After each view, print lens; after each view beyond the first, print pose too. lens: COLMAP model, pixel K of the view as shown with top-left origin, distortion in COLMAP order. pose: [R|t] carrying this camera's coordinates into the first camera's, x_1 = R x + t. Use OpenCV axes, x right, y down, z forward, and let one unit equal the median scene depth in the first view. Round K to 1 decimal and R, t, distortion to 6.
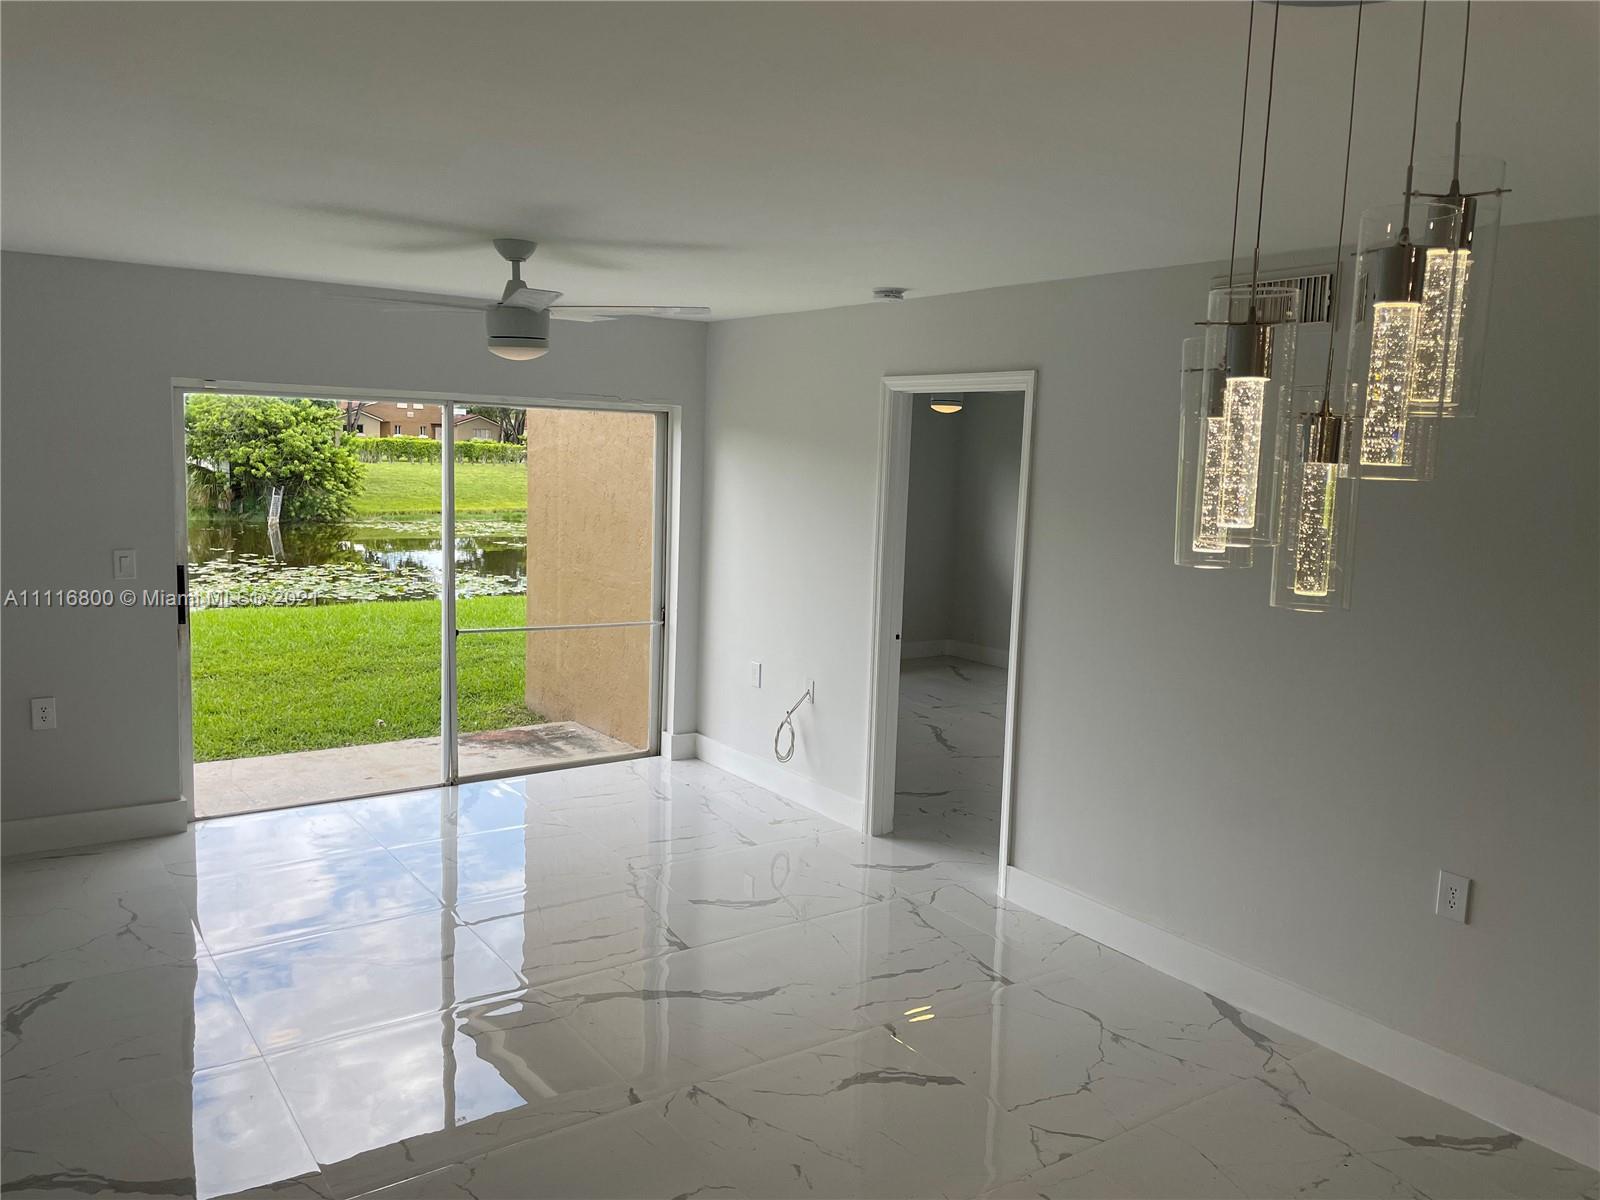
lens RADIAL K [[1206.9, 0, 806.3], [0, 1206.9, 591.3], [0, 0, 1]] dist [0.100250, -0.134151]
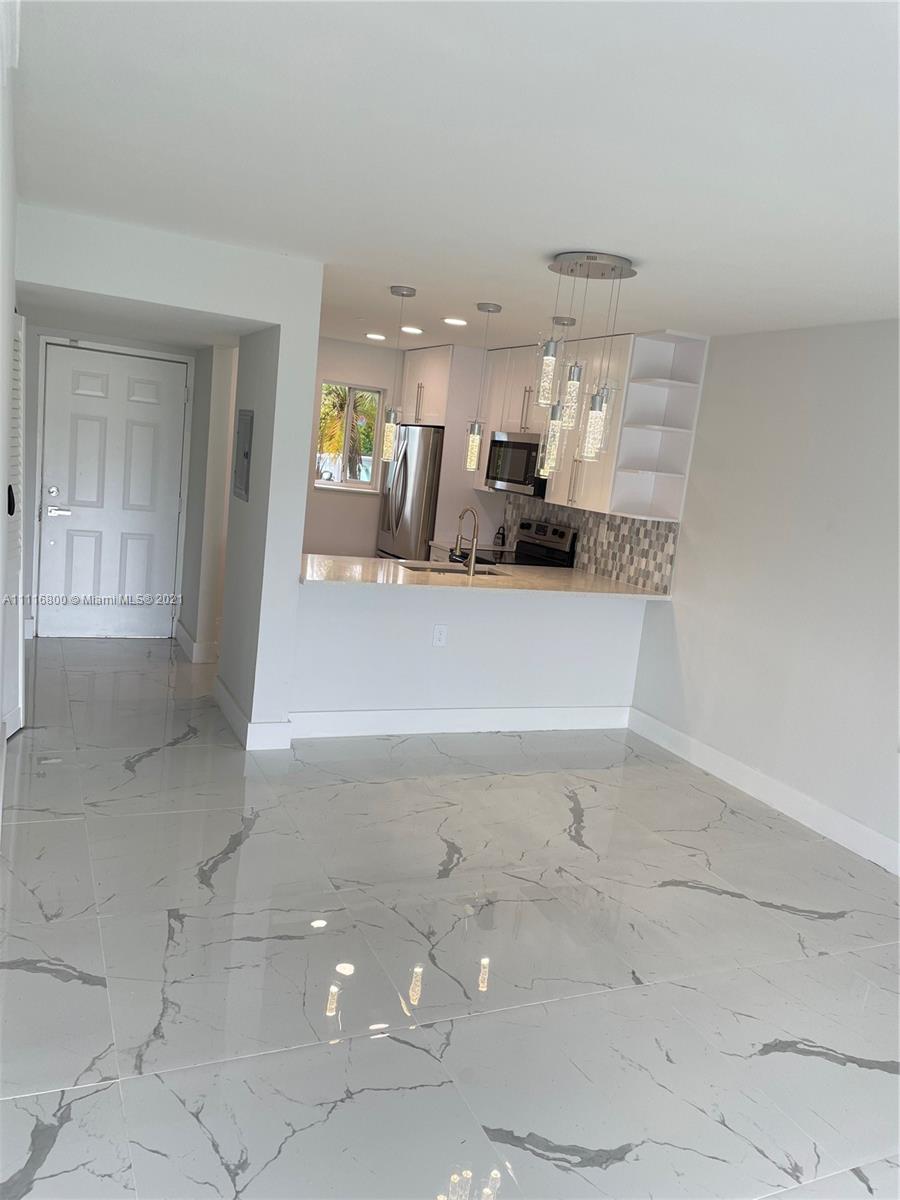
lens RADIAL K [[903.8, 0, 452.2], [0, 903.8, 604.6], [0, 0, 1]] dist [0.098326, -0.129841]
pose [[-0.972820, -0.170790, 0.156373, 0.007460], [-0.120688, 0.950277, 0.287067, -0.008948], [-0.197626, 0.260392, -0.945061, 0.102391]]
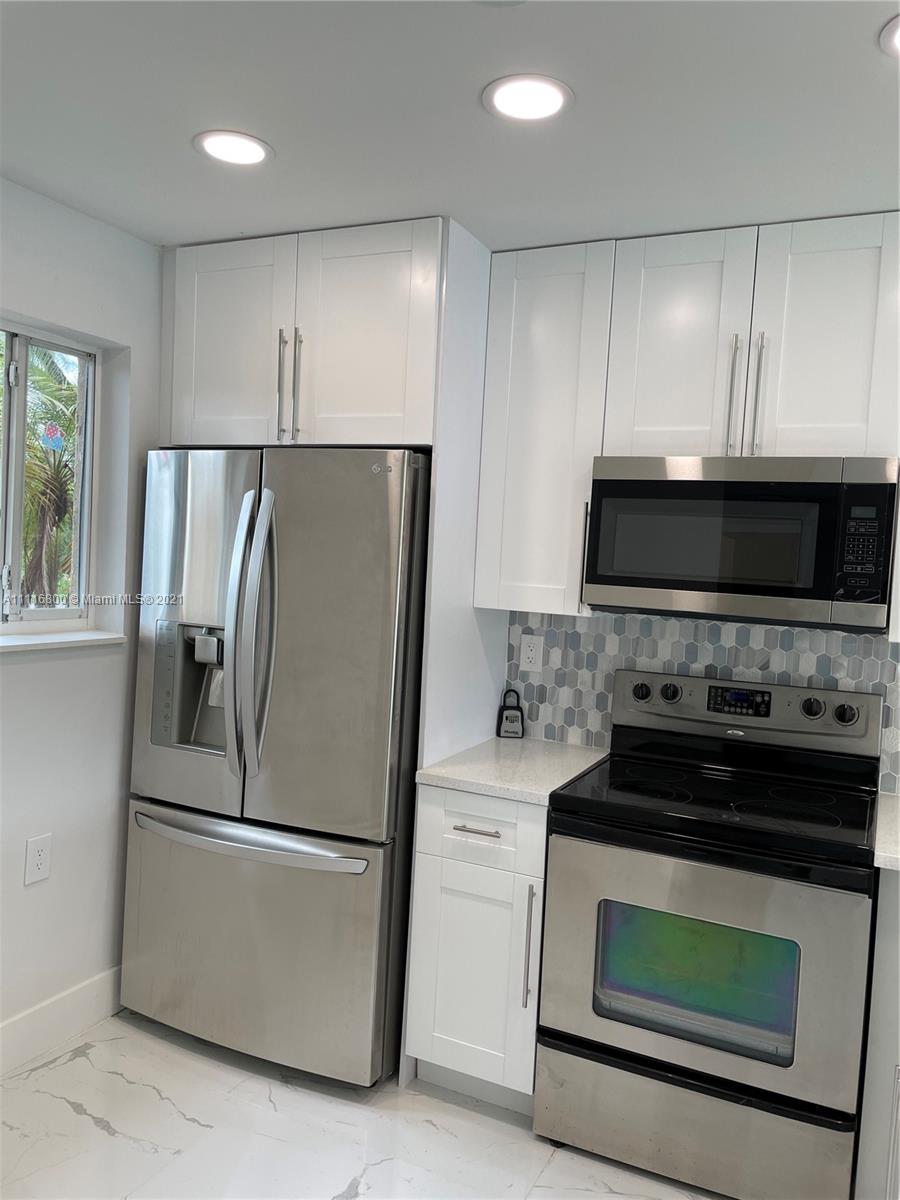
lens RADIAL K [[905.2, 0, 448.9], [0, 905.2, 594.3], [0, 0, 1]] dist [0.100250, -0.134151]
pose [[-0.868289, -0.061746, -0.492201, 0.057560], [-0.144322, 0.980746, 0.131564, 0.006300], [0.474601, 0.185271, -0.860482, 0.009479]]
